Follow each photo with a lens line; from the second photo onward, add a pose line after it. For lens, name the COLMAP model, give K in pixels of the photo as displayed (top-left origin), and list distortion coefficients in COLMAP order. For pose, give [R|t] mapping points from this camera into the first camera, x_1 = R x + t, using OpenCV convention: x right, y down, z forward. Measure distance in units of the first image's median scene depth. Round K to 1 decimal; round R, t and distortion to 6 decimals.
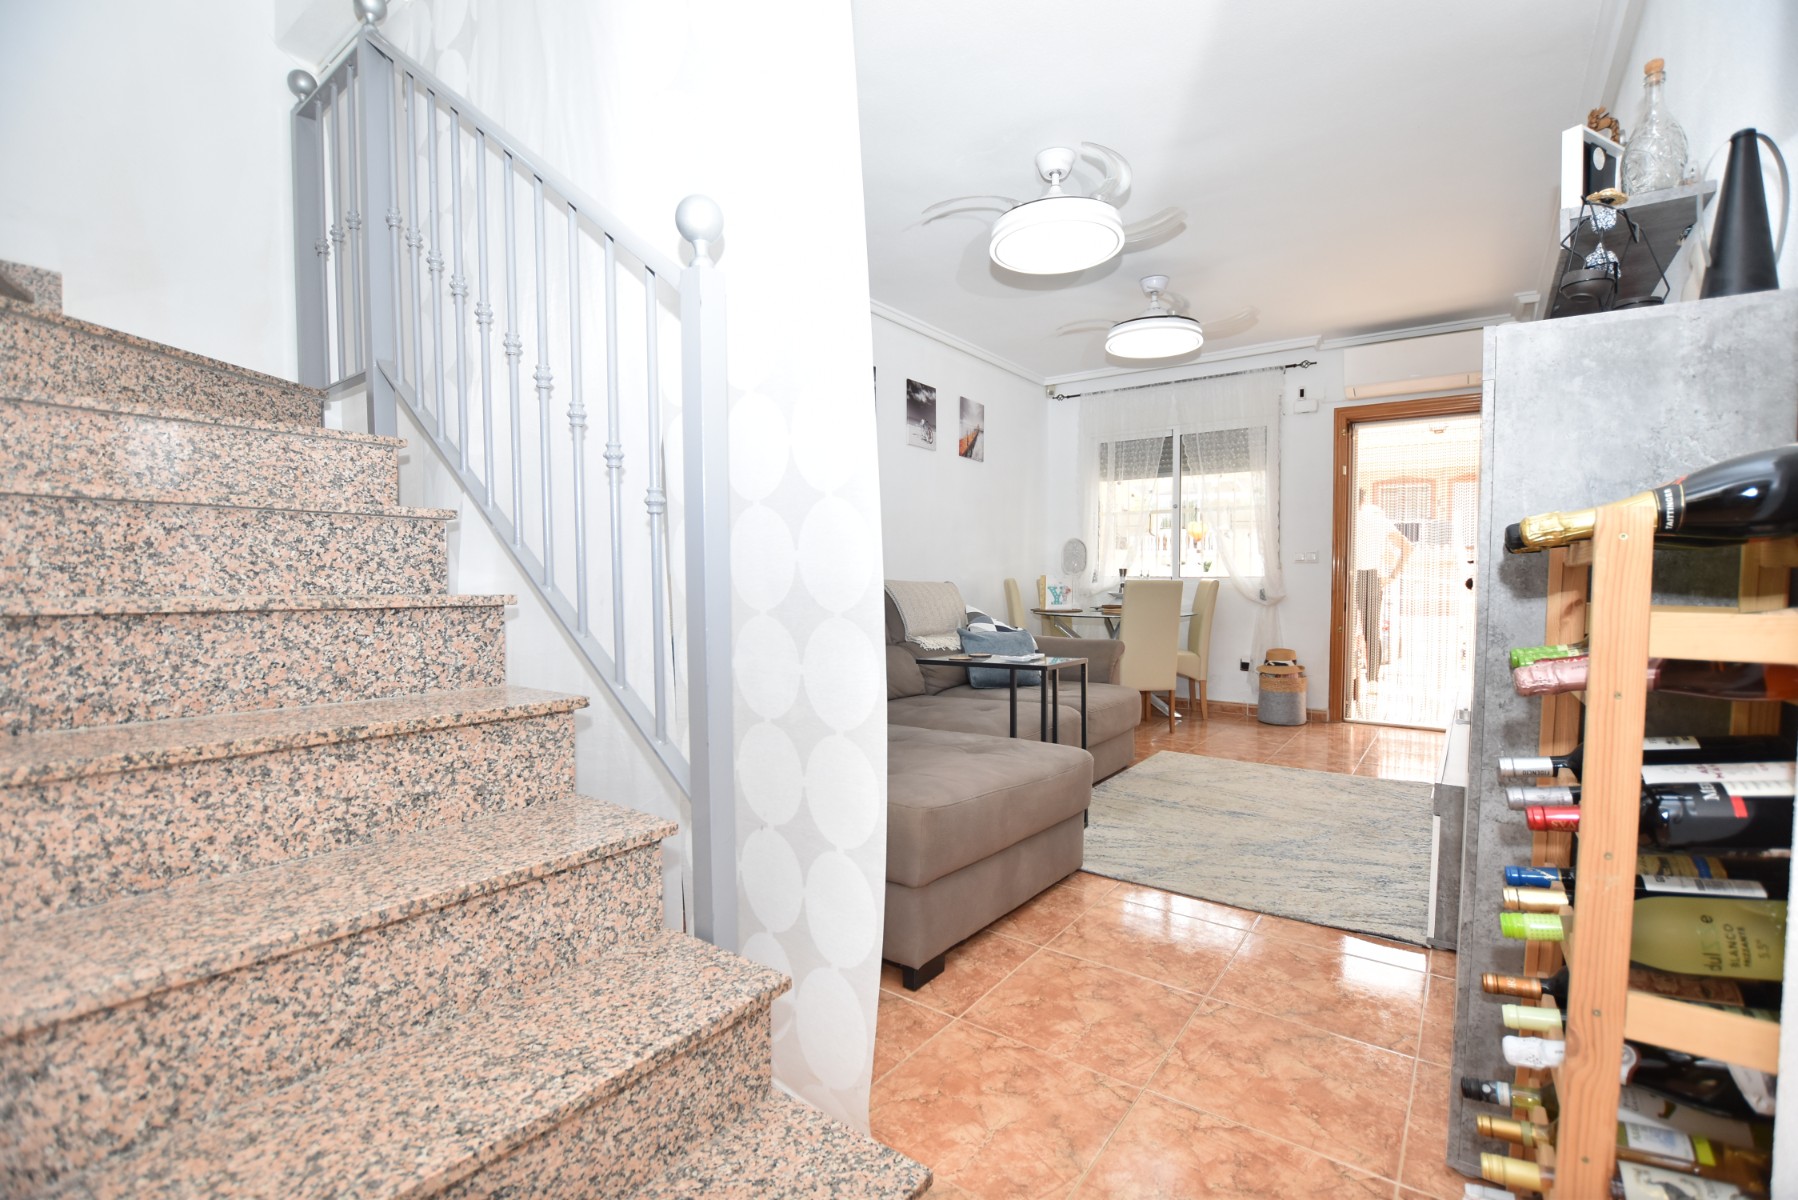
lens RADIAL K [[792.2, 0, 894.5], [0, 792.2, 607.2], [0, 0, 1]] dist [-0.034133, 0.005354]
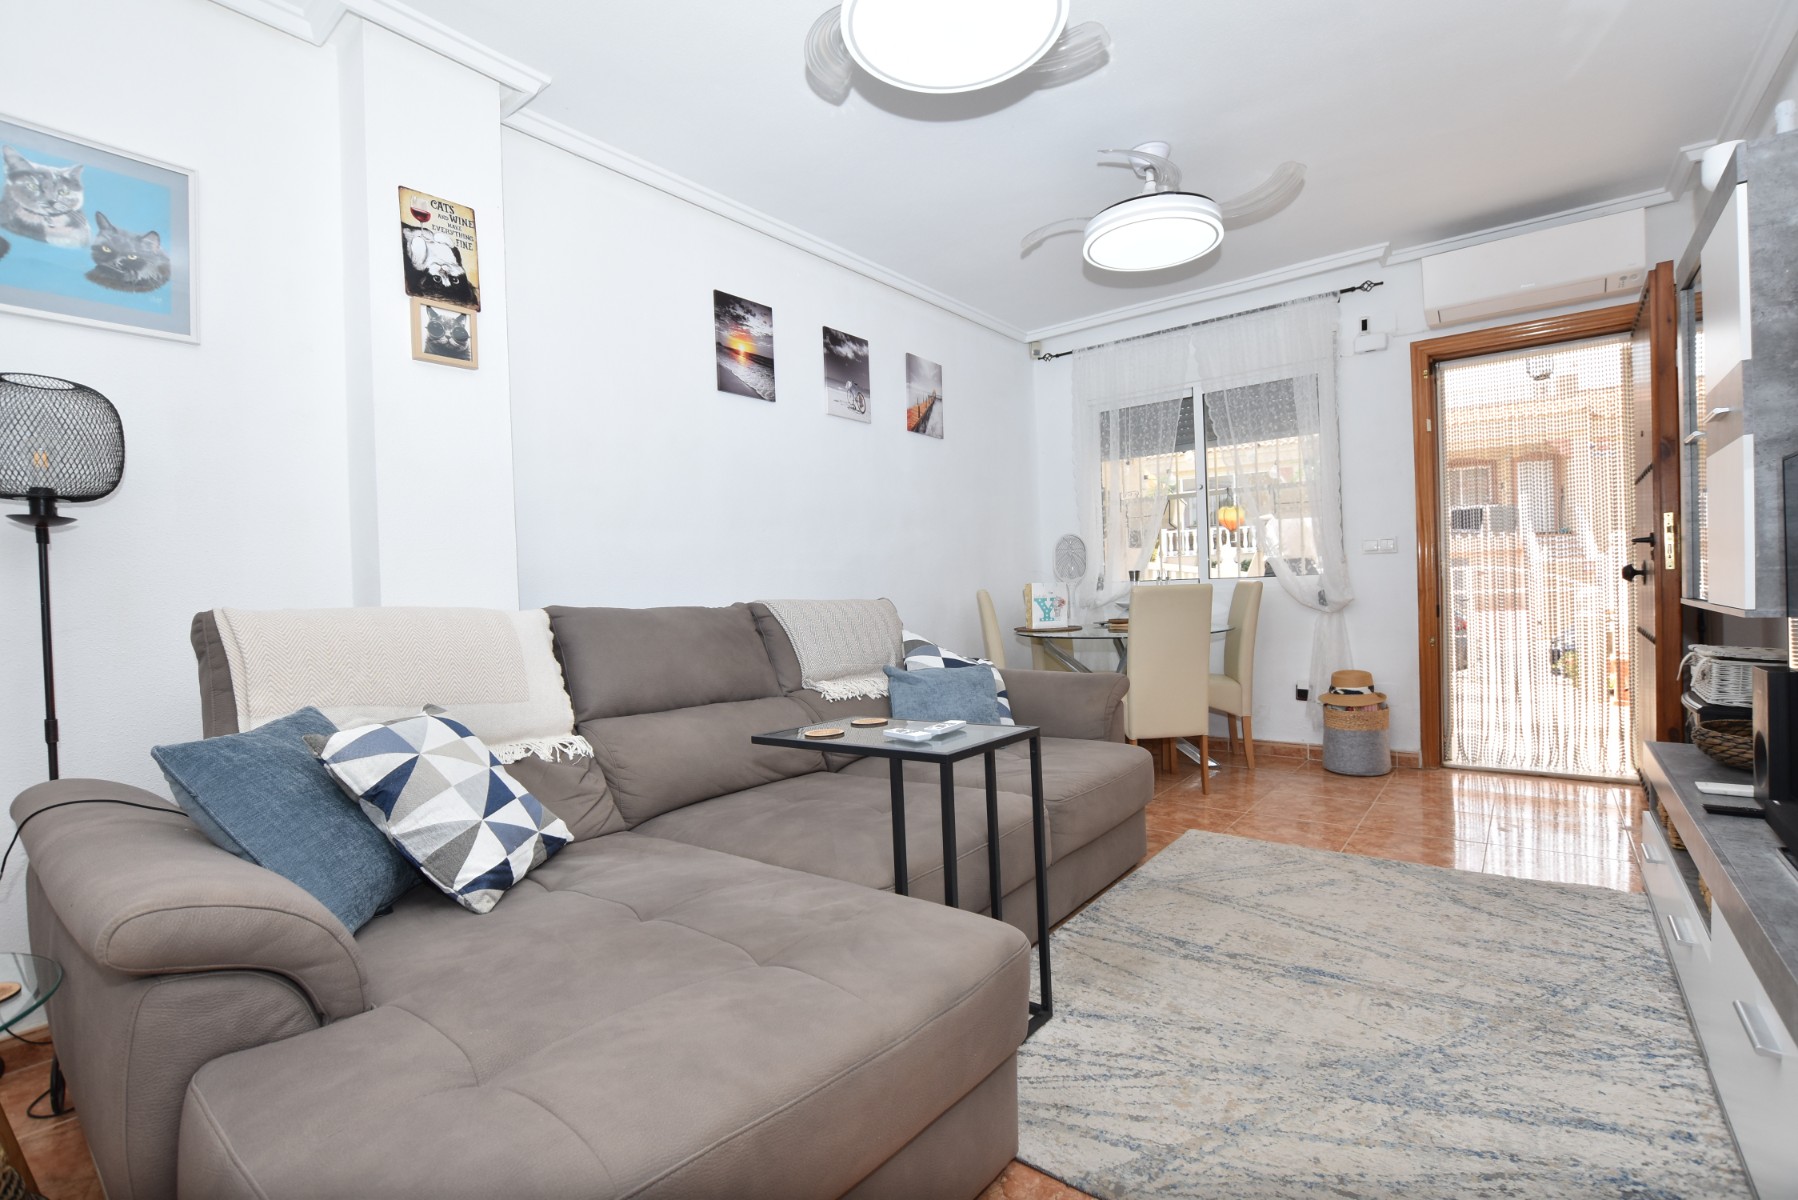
lens RADIAL K [[792.2, 0, 901.2], [0, 792.2, 608.9], [0, 0, 1]] dist [-0.034133, 0.005354]
pose [[0.998611, -0.036840, -0.037681, 0.098705], [0.036321, 0.999237, -0.014365, -0.009962], [0.038182, 0.012977, 0.999187, 0.245959]]
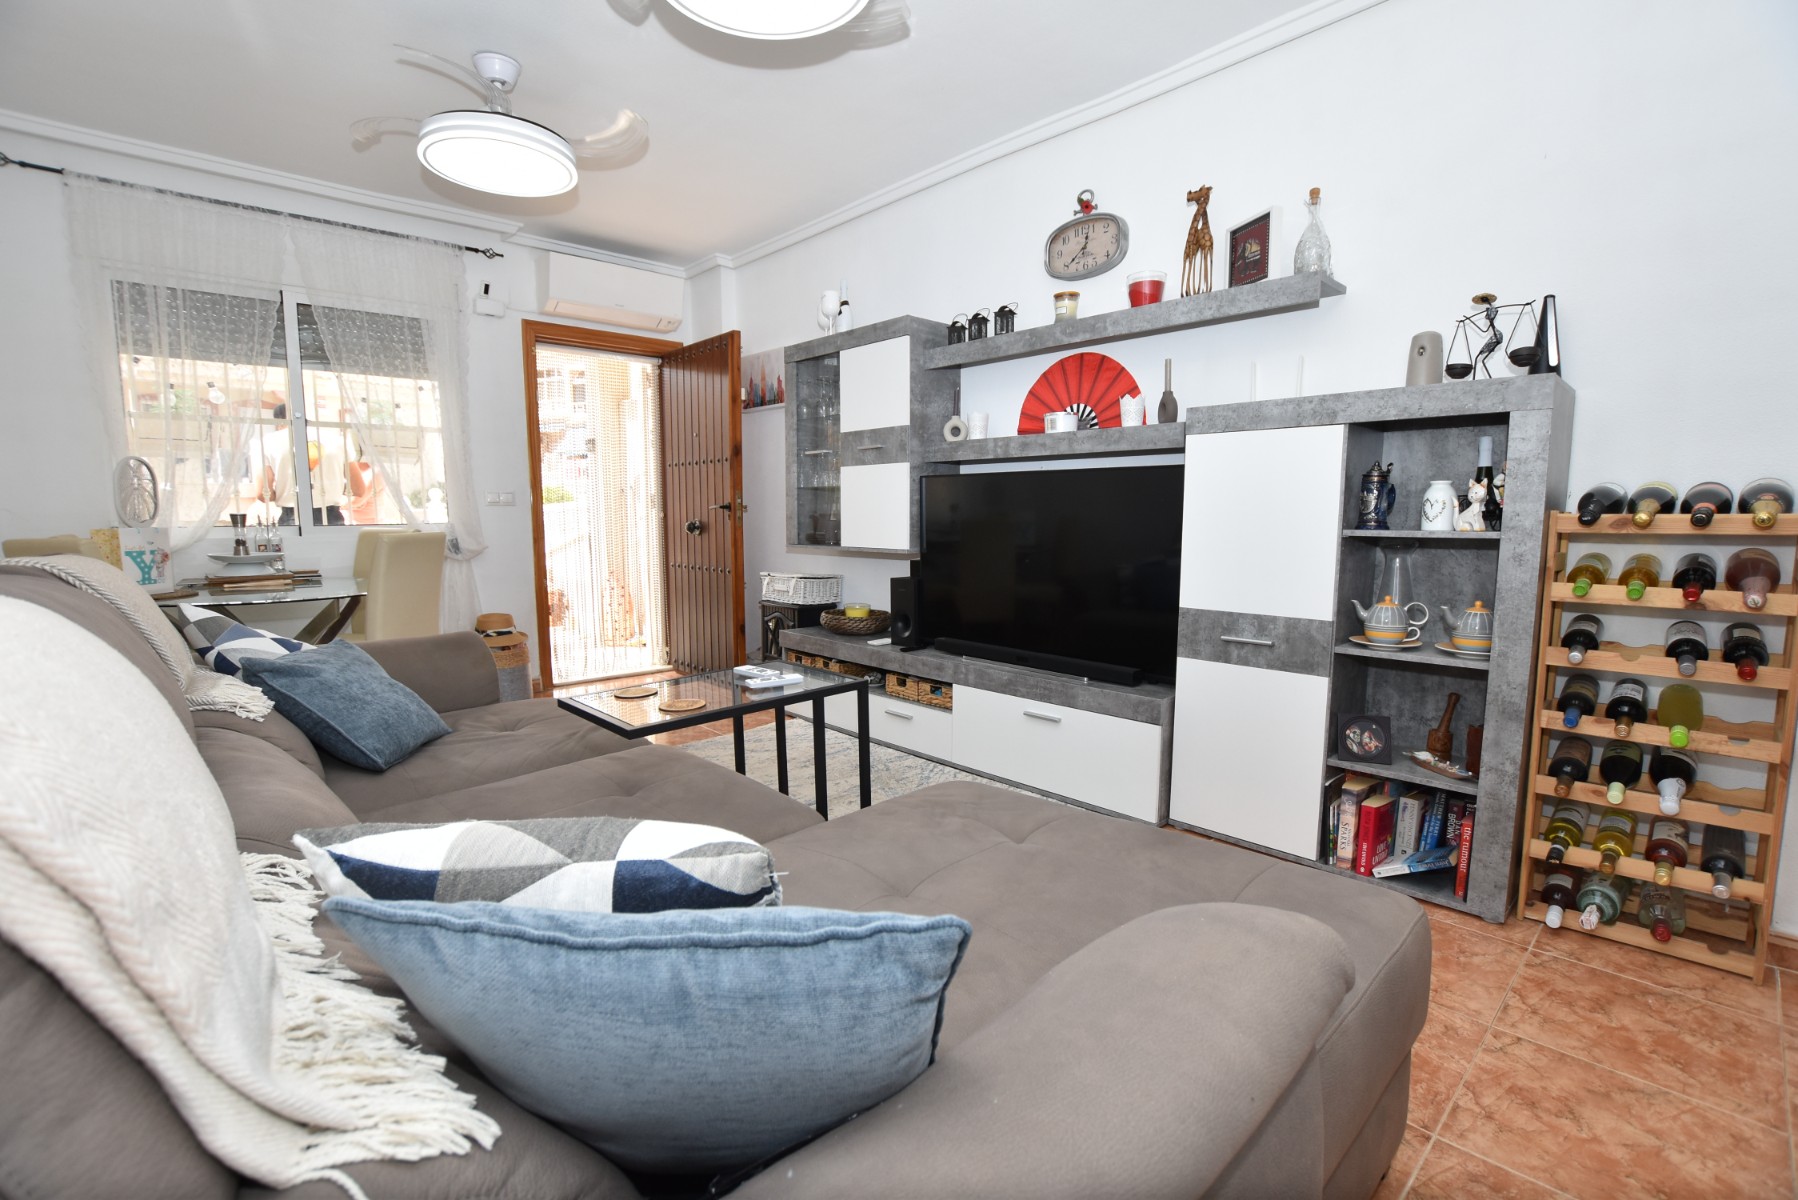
lens RADIAL K [[792.2, 0, 891.1], [0, 792.2, 596.4], [0, 0, 1]] dist [-0.034133, 0.005354]
pose [[0.200957, -0.107551, 0.973678, -0.198422], [0.041026, 0.994007, 0.101329, -0.028561], [-0.978741, 0.019583, 0.204165, 0.444047]]
